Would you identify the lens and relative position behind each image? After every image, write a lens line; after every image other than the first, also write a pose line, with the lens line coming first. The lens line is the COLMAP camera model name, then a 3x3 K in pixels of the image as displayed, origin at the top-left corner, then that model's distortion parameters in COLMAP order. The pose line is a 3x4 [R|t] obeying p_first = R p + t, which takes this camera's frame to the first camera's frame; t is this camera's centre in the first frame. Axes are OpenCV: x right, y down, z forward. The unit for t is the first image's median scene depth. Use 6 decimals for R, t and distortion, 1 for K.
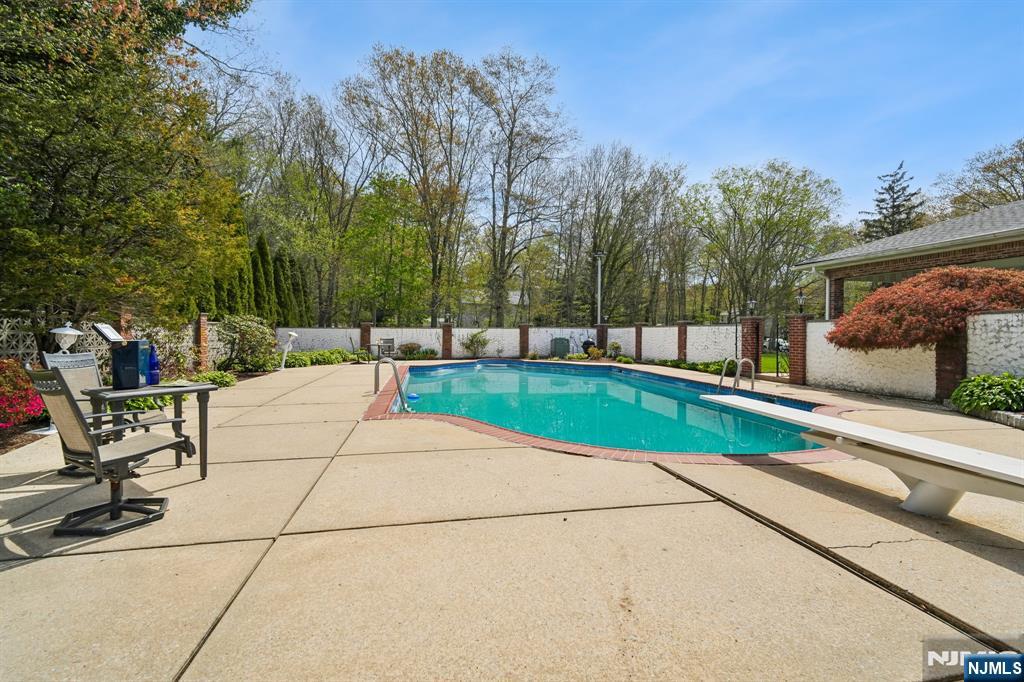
lens RADIAL K [[477.5, 0, 511.2], [0, 477.5, 337.0], [0, 0, 1]] dist [-0.001310, -0.000230]
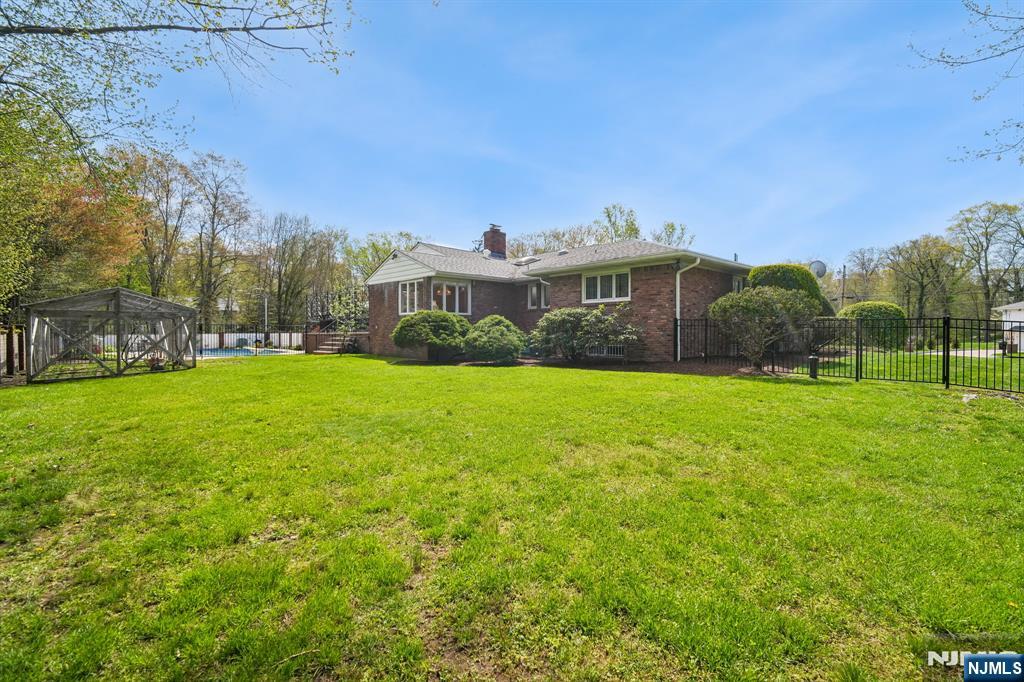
lens RADIAL K [[477.5, 0, 513.6], [0, 477.5, 340.0], [0, 0, 1]] dist [-0.001310, -0.000230]
pose [[0.856680, -0.021001, 0.515421, 0.042024], [0.016579, 0.999776, 0.013181, 0.001425], [-0.515582, -0.002747, 0.856836, -1.363826]]
